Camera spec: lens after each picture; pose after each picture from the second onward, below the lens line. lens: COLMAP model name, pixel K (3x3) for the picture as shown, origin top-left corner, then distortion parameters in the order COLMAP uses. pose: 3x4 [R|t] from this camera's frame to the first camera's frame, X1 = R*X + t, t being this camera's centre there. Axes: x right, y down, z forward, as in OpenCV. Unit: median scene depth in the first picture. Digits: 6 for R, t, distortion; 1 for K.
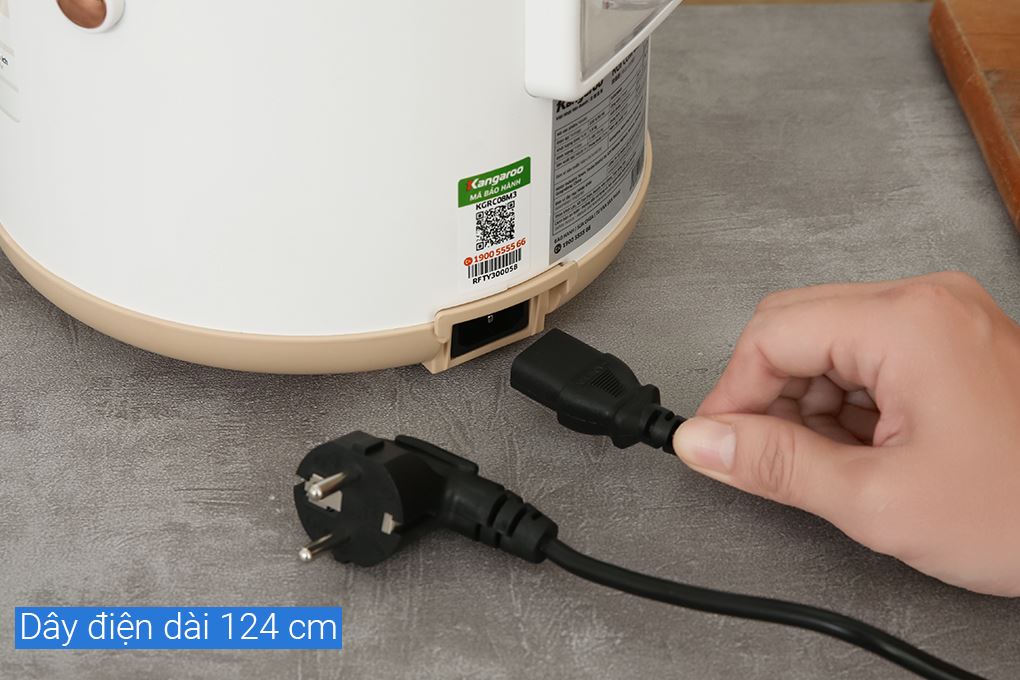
lens RADIAL K [[2056.0, 0, 510.0], [0, 2056.0, 340.0], [0, 0, 1]] dist [0.048089, 0.087646]
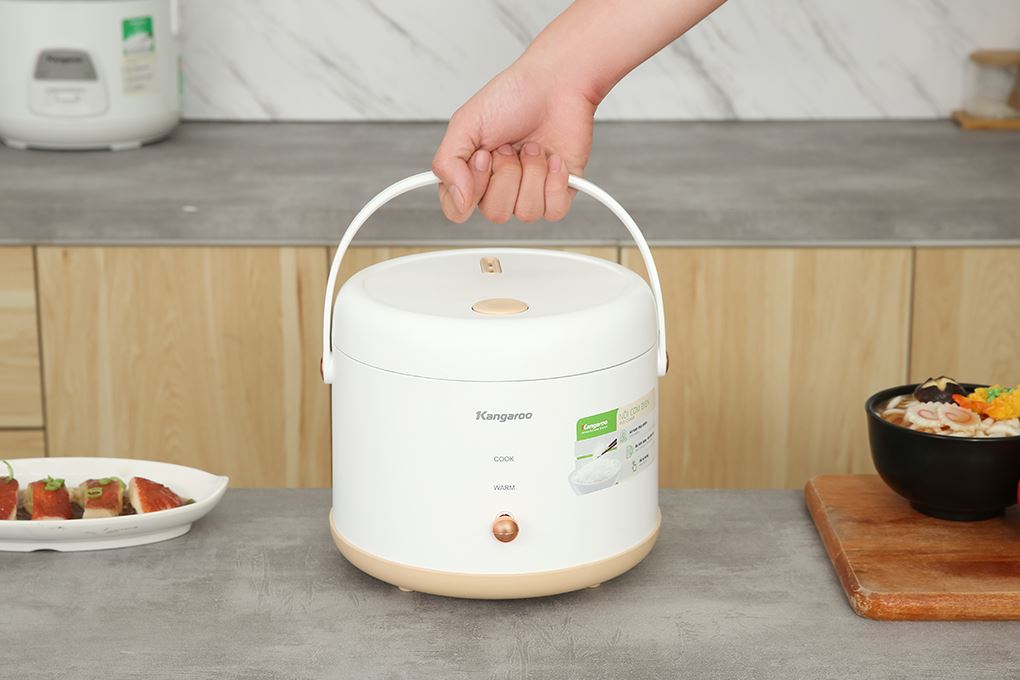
lens RADIAL K [[2056.0, 0, 510.0], [0, 2056.0, 340.0], [0, 0, 1]] dist [0.048089, 0.087646]
pose [[0.998370, 0.001434, -0.057063, 0.047787], [-0.023277, 0.923022, -0.384042, 0.482687], [0.052120, 0.384744, 0.921550, -0.860983]]
